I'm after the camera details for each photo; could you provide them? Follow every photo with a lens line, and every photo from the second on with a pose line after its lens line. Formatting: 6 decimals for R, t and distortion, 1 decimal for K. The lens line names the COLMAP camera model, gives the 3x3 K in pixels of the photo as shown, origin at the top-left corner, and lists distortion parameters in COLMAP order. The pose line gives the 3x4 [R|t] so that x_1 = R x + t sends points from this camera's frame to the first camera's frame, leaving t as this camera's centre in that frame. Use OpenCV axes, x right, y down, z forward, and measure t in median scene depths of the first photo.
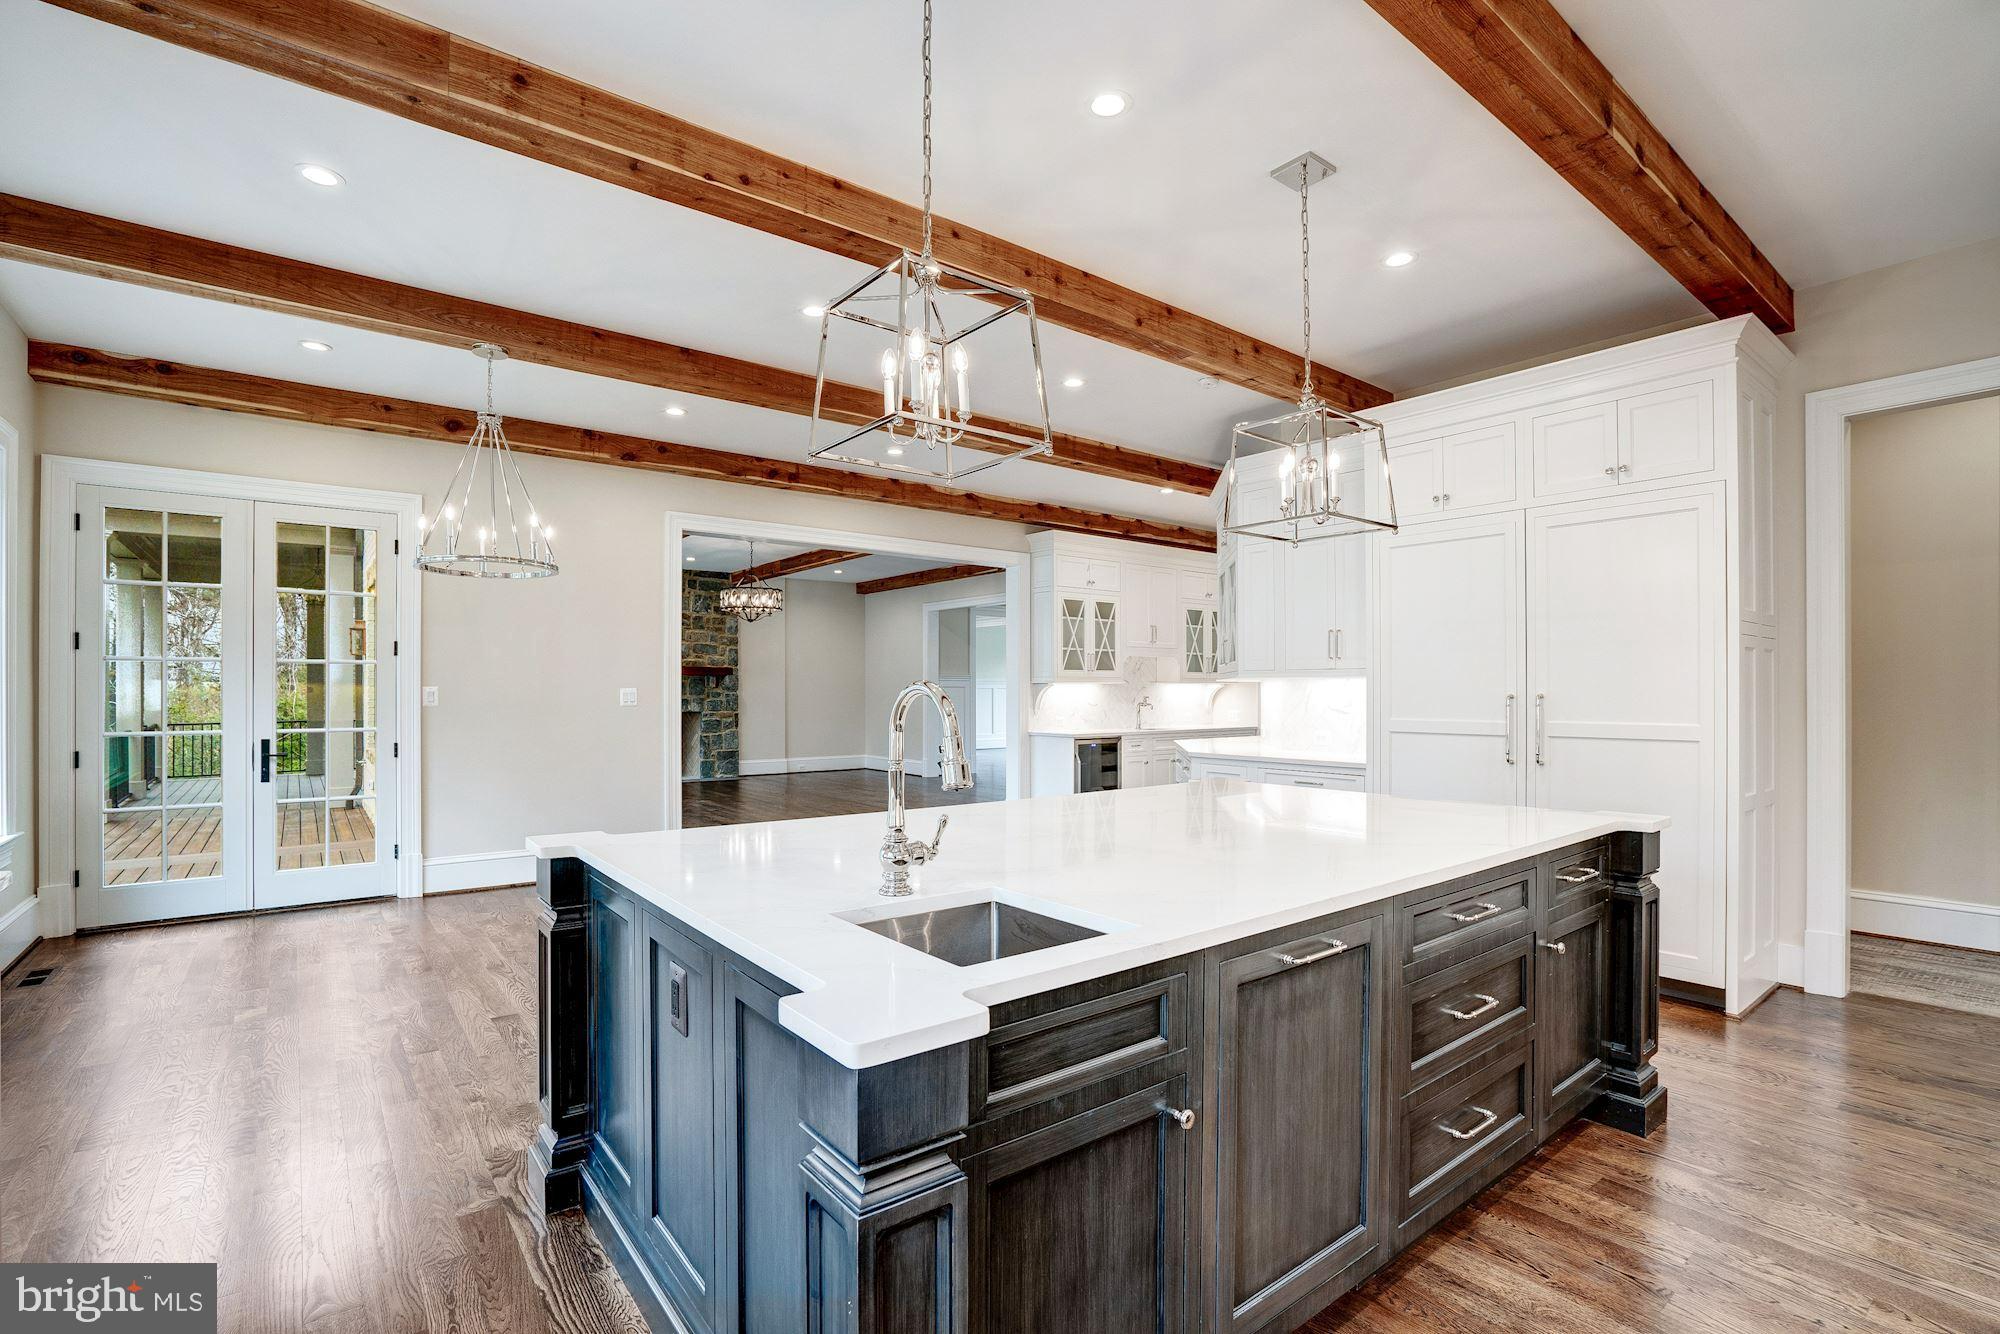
lens RADIAL K [[912.0, 0, 991.0], [0, 912.0, 694.1], [0, 0, 1]] dist [-0.053719, 0.015758]
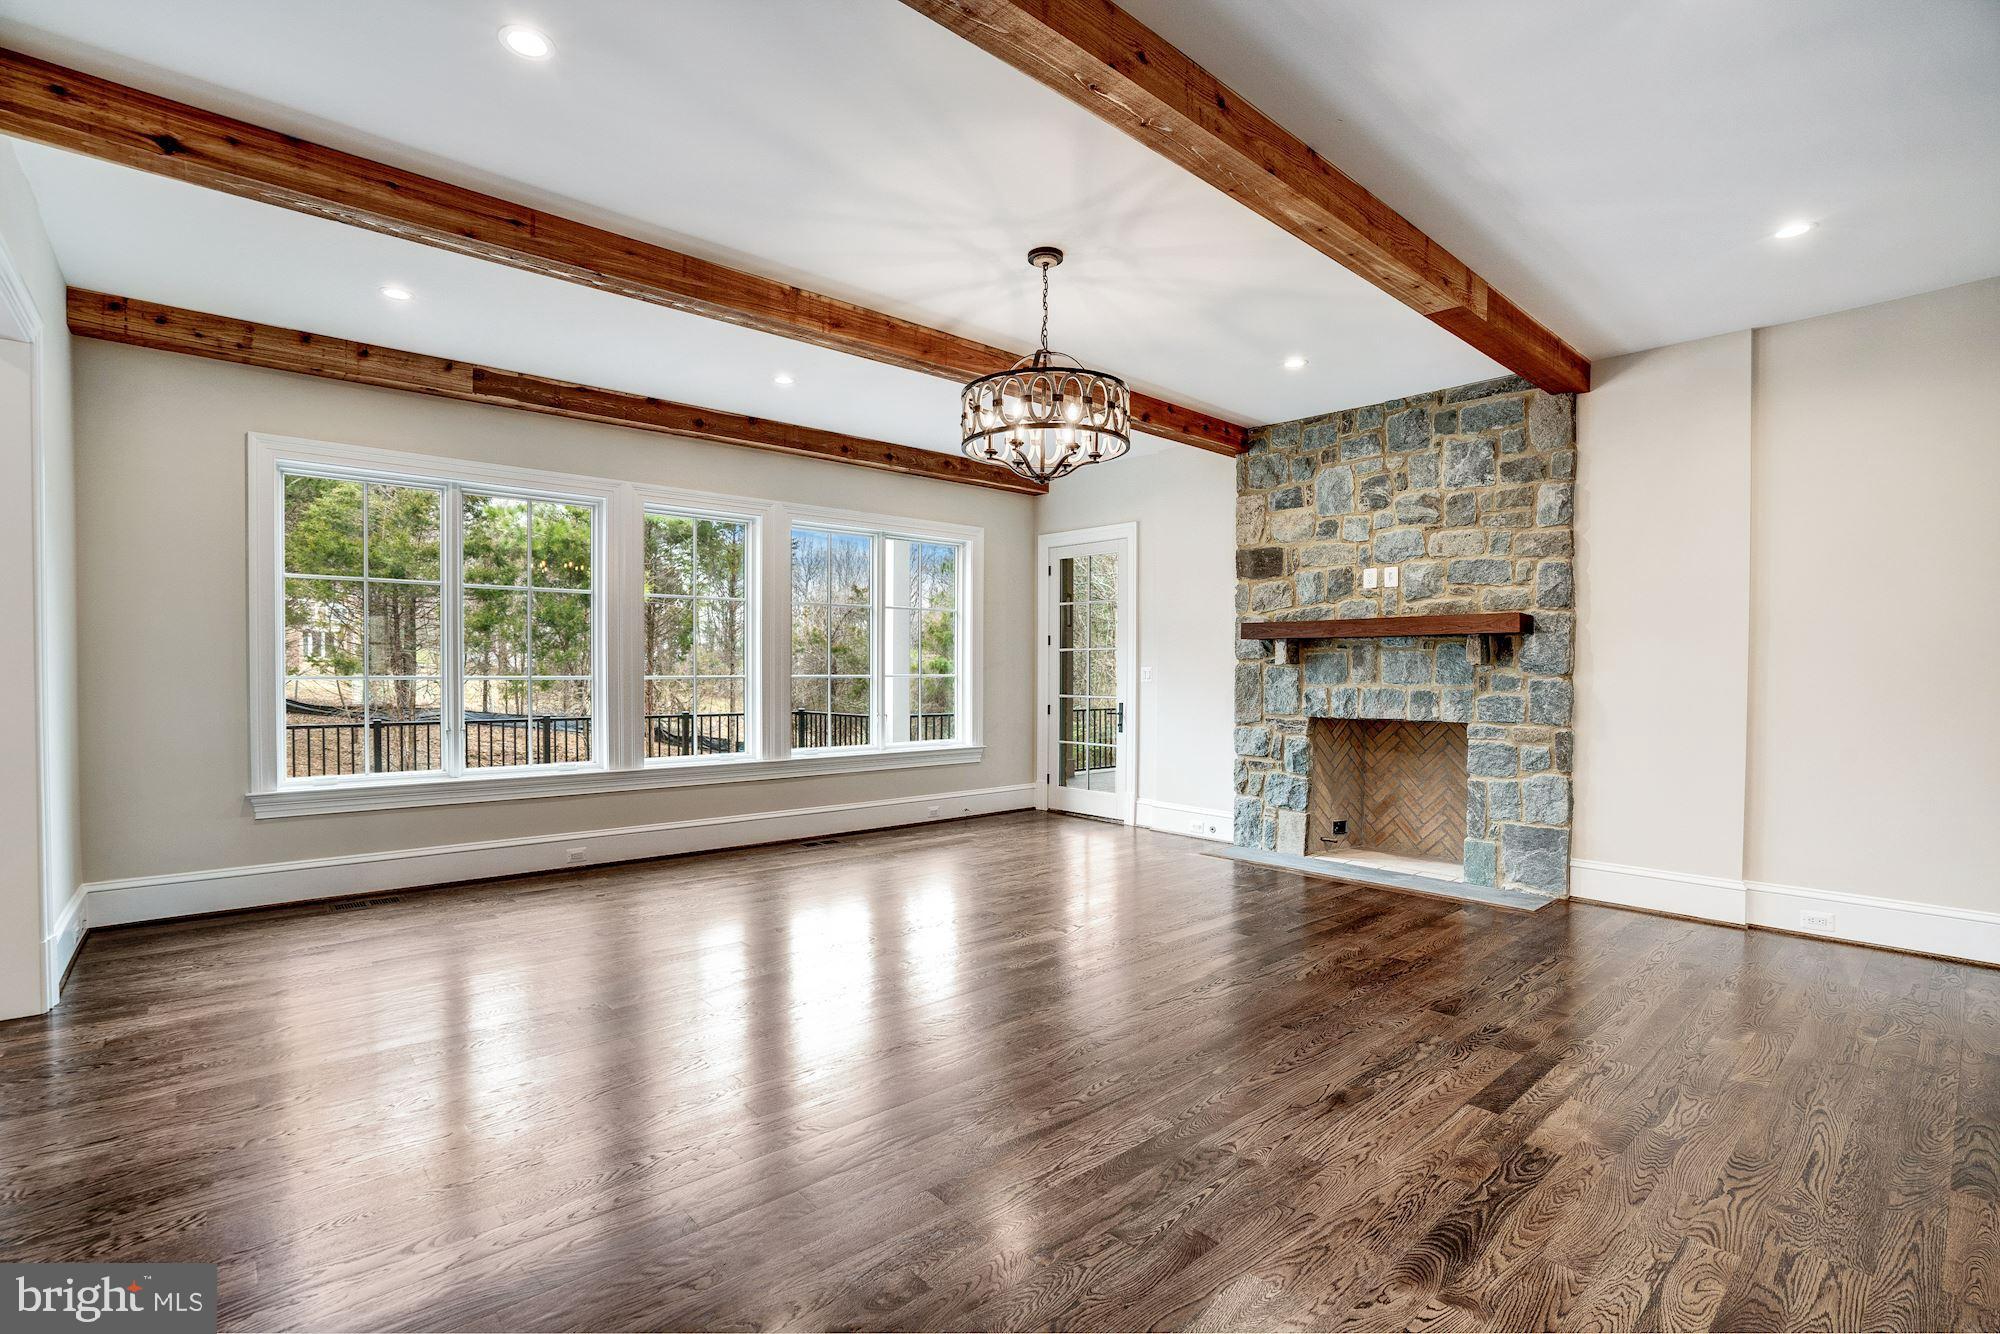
lens RADIAL K [[912.0, 0, 991.0], [0, 912.0, 694.1], [0, 0, 1]] dist [-0.053719, 0.015758]
pose [[0.055438, 0.021796, -0.998224, 0.080719], [0.002540, 0.999755, 0.021970, -0.003966], [0.998459, -0.003754, 0.055369, 0.742557]]
